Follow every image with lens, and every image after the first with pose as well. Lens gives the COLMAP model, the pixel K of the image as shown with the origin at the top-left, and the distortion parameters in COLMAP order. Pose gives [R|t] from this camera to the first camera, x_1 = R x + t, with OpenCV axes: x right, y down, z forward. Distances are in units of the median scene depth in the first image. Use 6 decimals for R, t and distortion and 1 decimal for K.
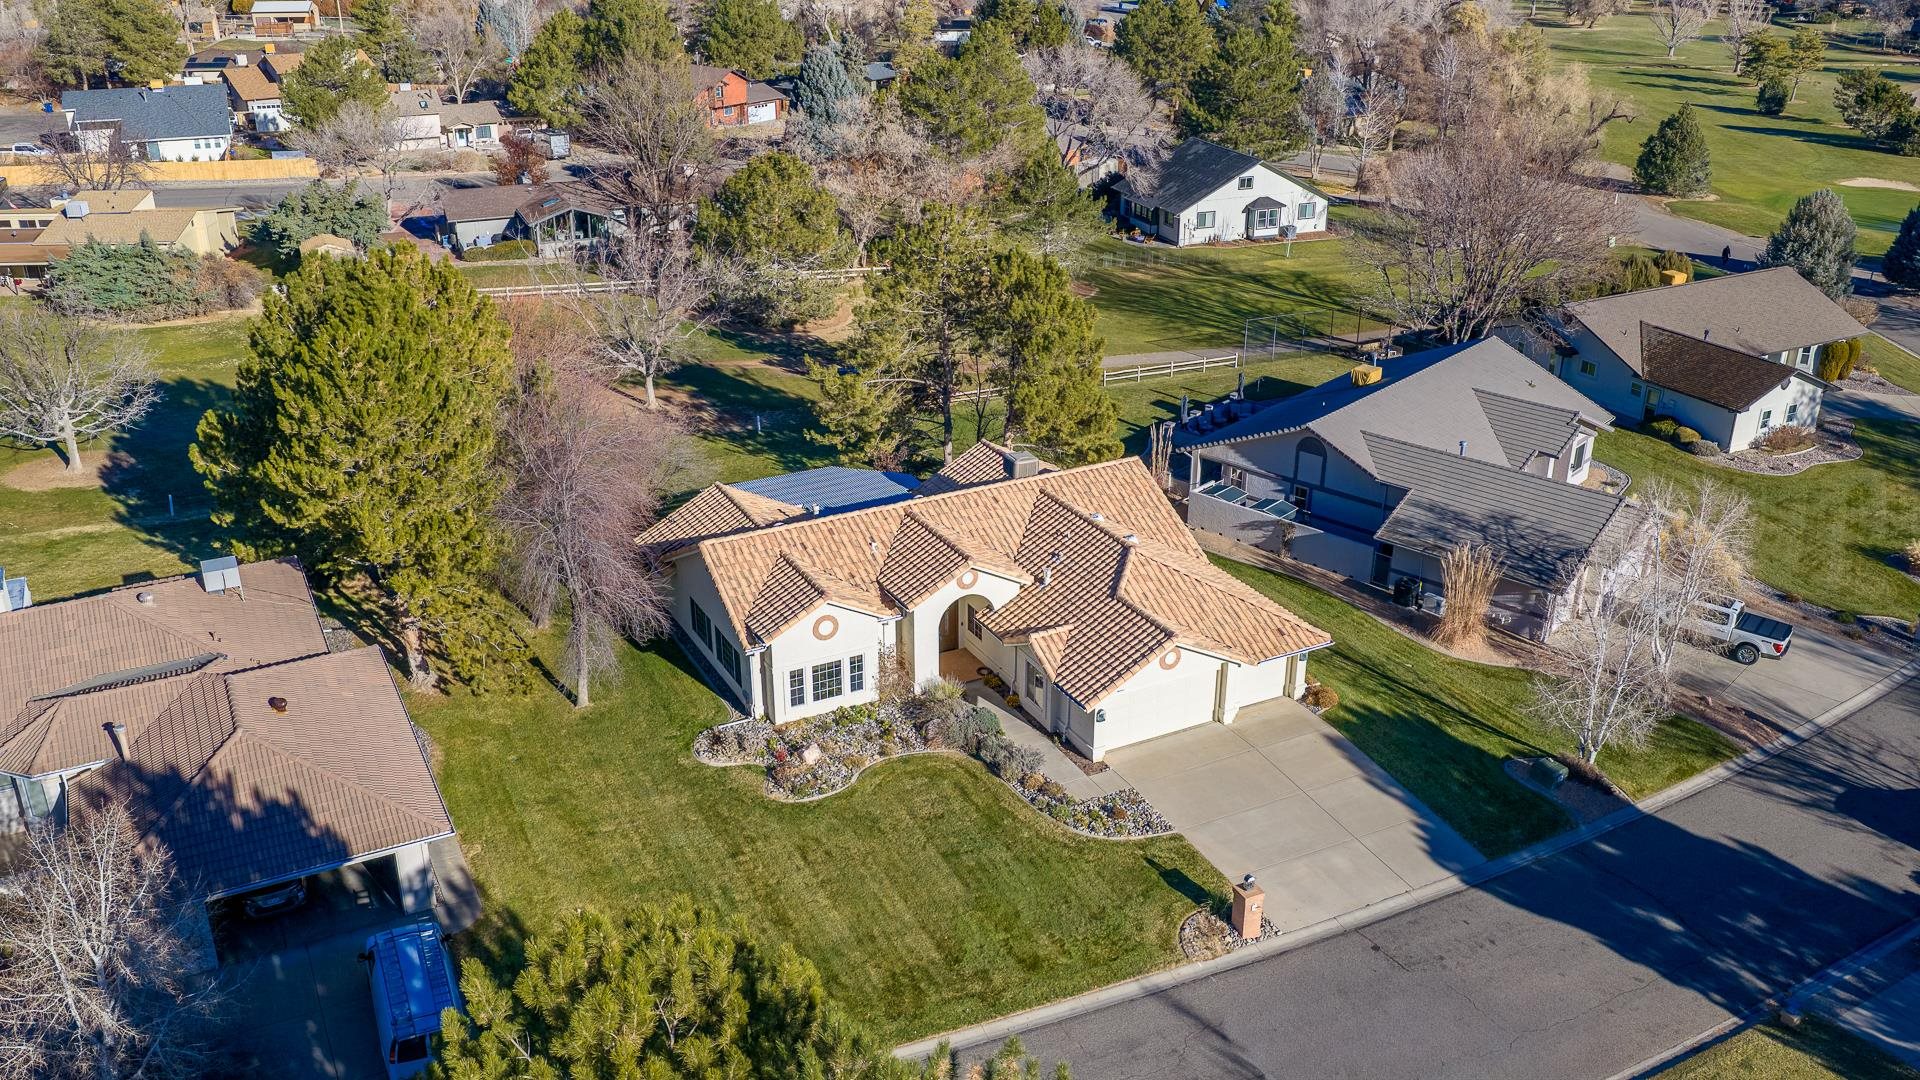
lens RADIAL K [[1591.1, 0, 960.0], [0, 1591.1, 540.0], [0, 0, 1]] dist [0.025369, -0.049648]
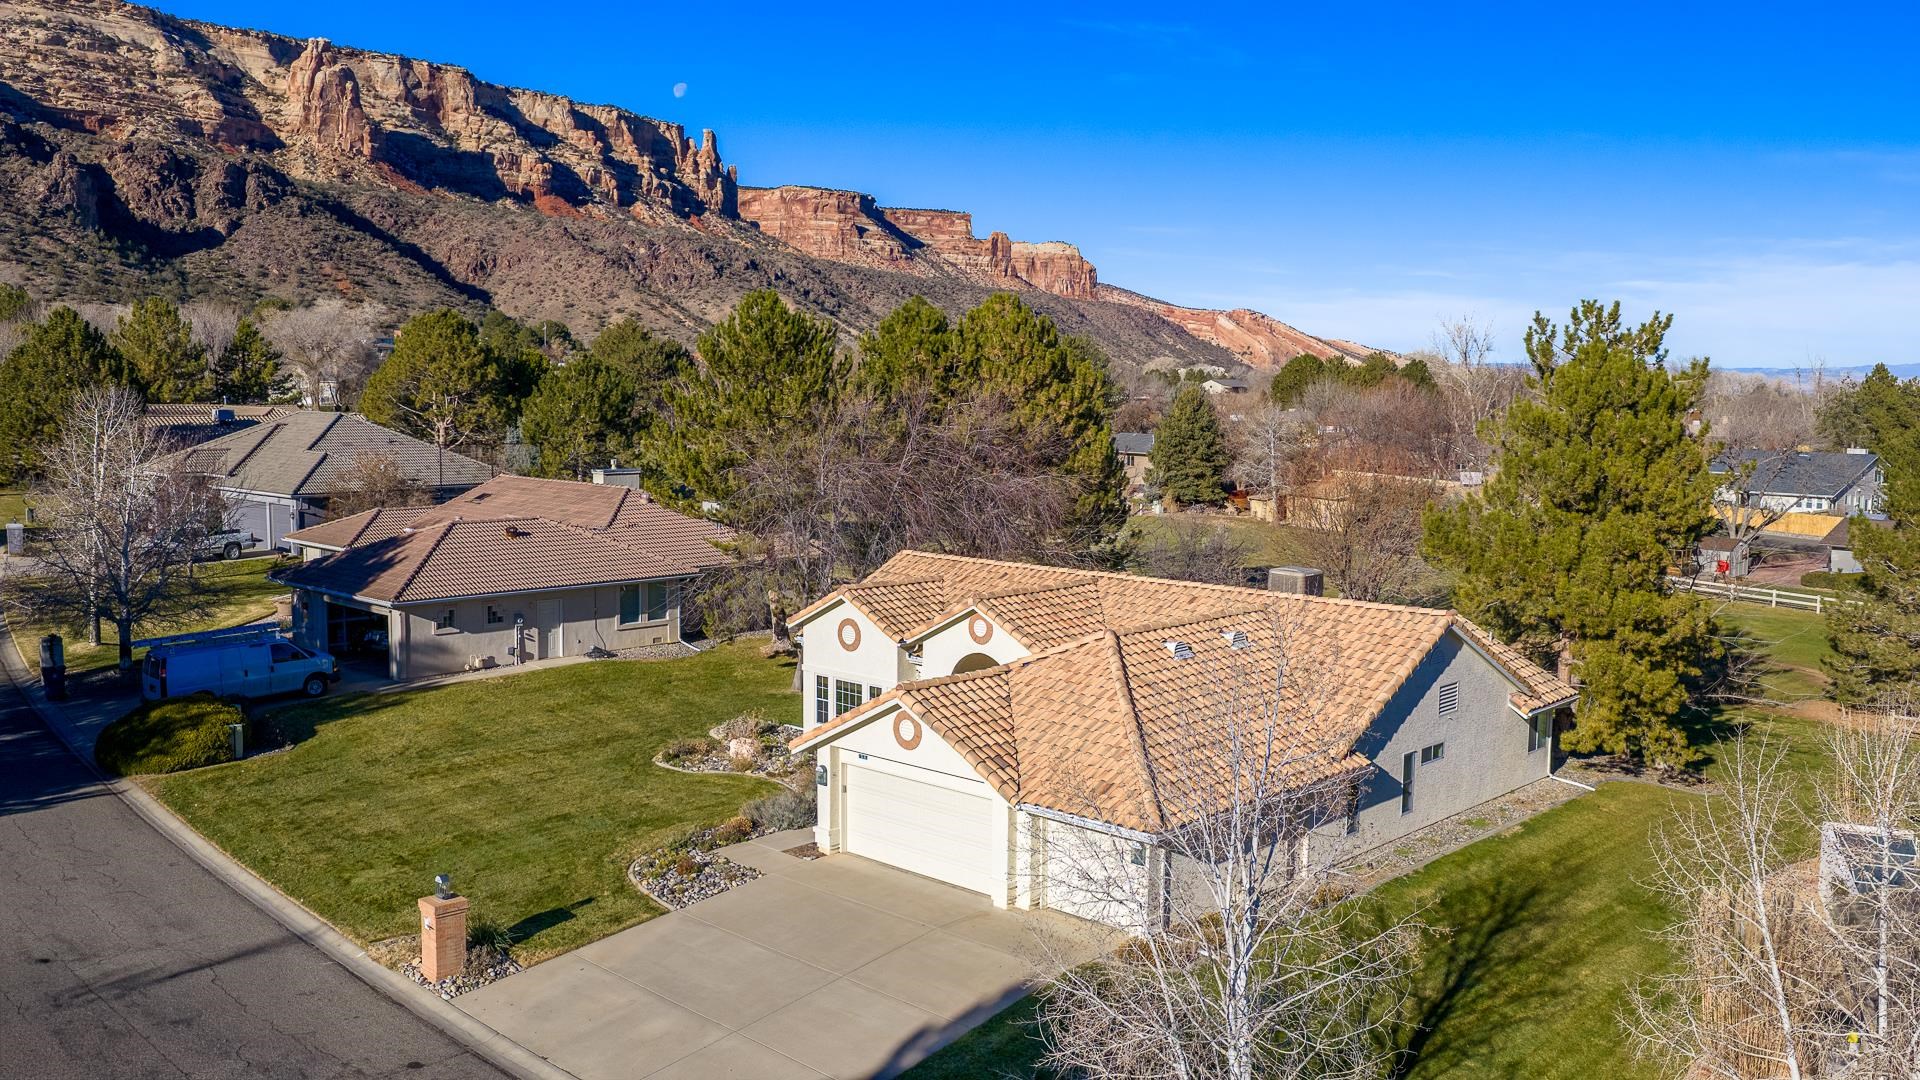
lens RADIAL K [[1591.1, 0, 960.0], [0, 1591.1, 540.0], [0, 0, 1]] dist [0.025369, -0.049648]
pose [[0.324997, 0.094955, -0.940936, 0.691908], [-0.393452, 0.918329, -0.043224, 0.022089], [0.859984, 0.384261, 0.335814, 0.729866]]
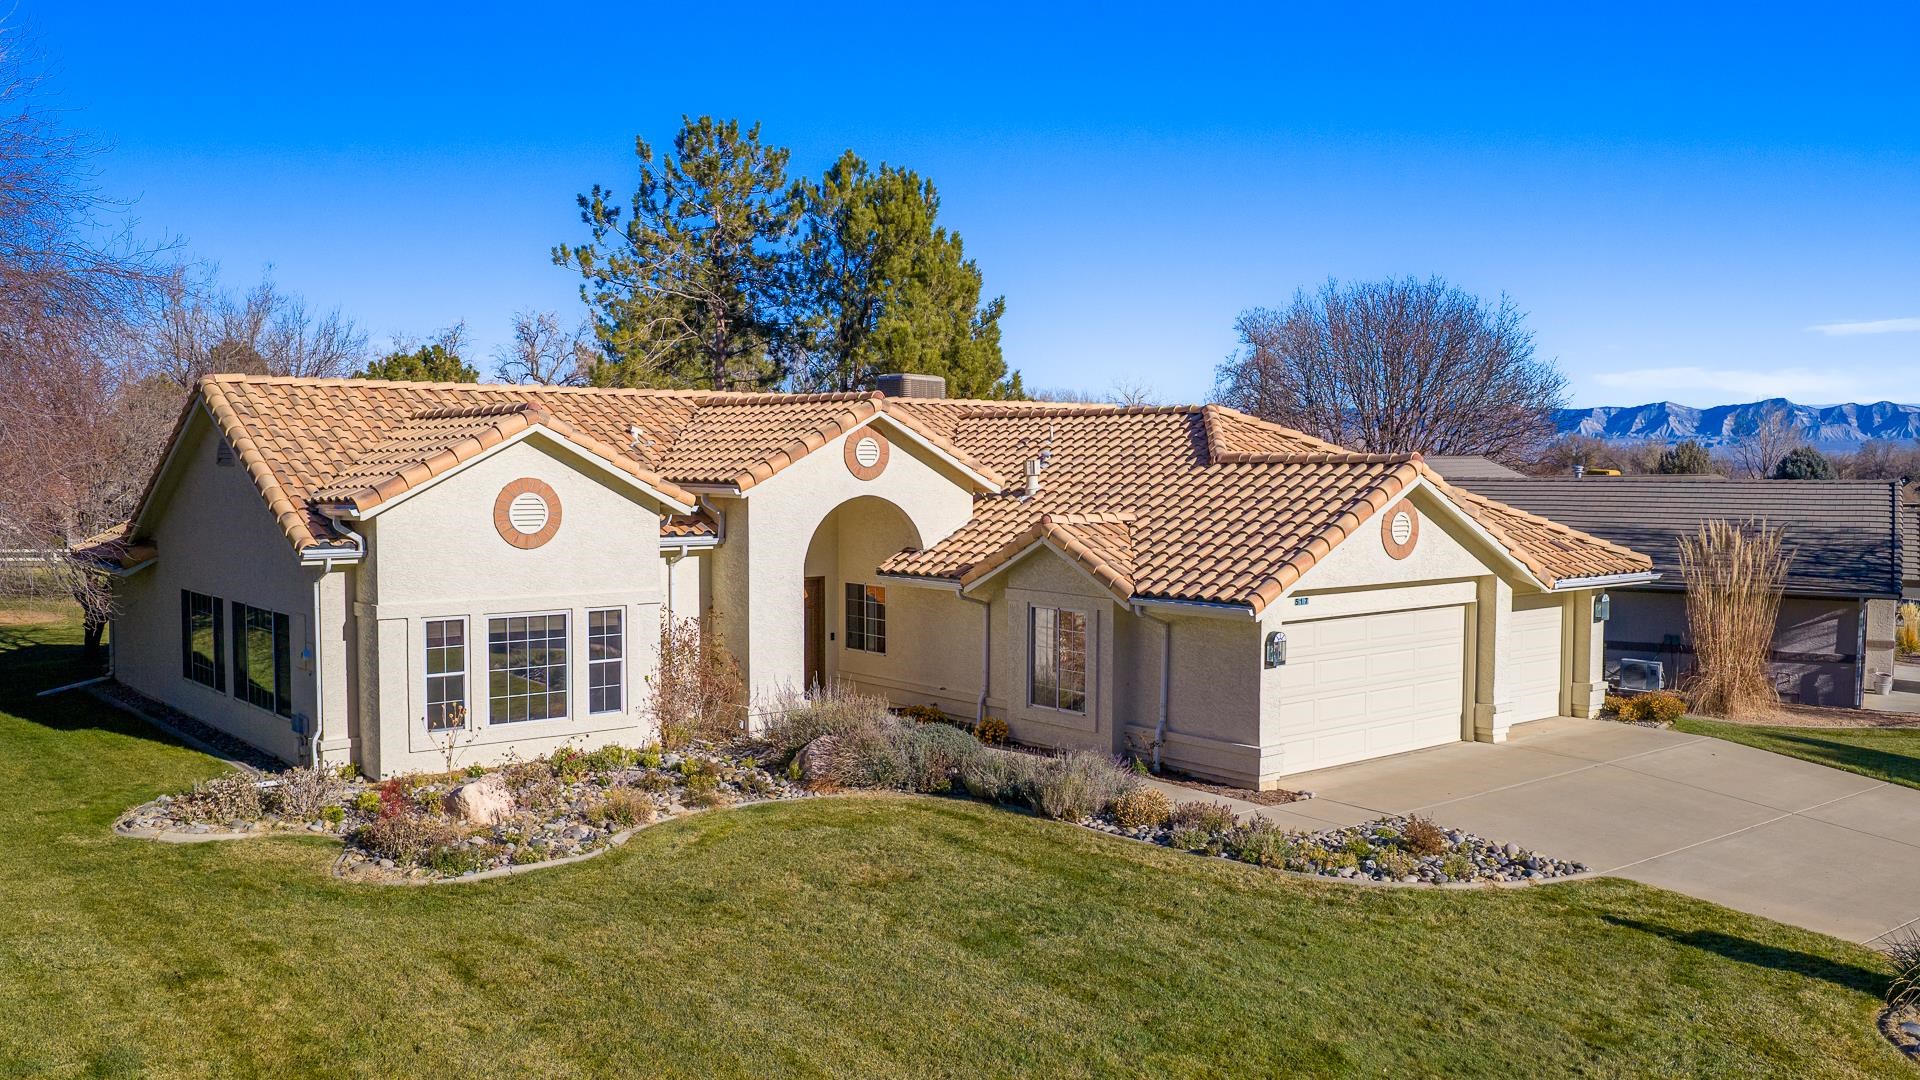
lens RADIAL K [[1591.1, 0, 960.0], [0, 1591.1, 540.0], [0, 0, 1]] dist [0.025369, -0.049648]
pose [[0.977407, -0.009511, 0.211151, -0.061876], [0.083871, 0.934426, -0.346142, 0.197871], [-0.194013, 0.356031, 0.914112, 0.610569]]
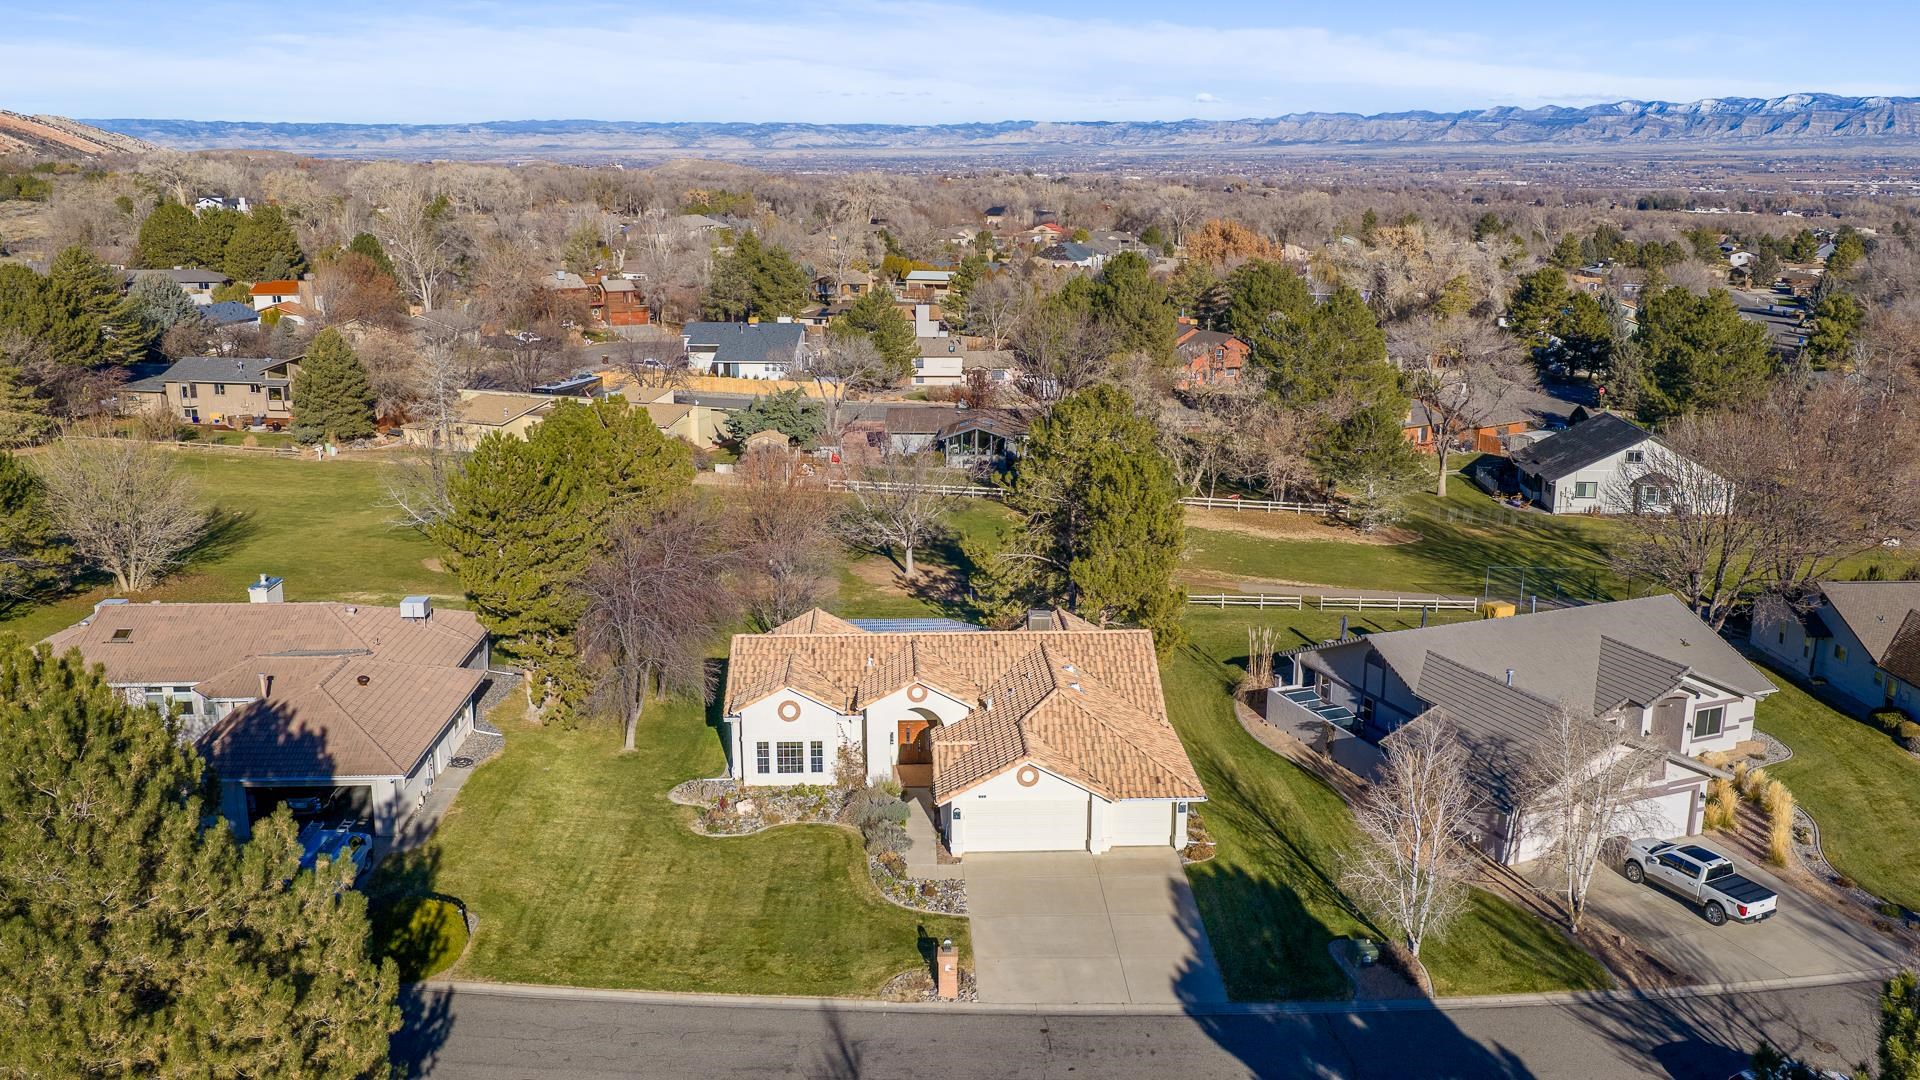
lens RADIAL K [[1591.1, 0, 960.0], [0, 1591.1, 540.0], [0, 0, 1]] dist [0.025369, -0.049648]
pose [[0.902453, 0.101093, -0.418758, 0.514800], [-0.172561, 0.975512, -0.136382, 0.068866], [0.394716, 0.195339, 0.897798, -0.065018]]
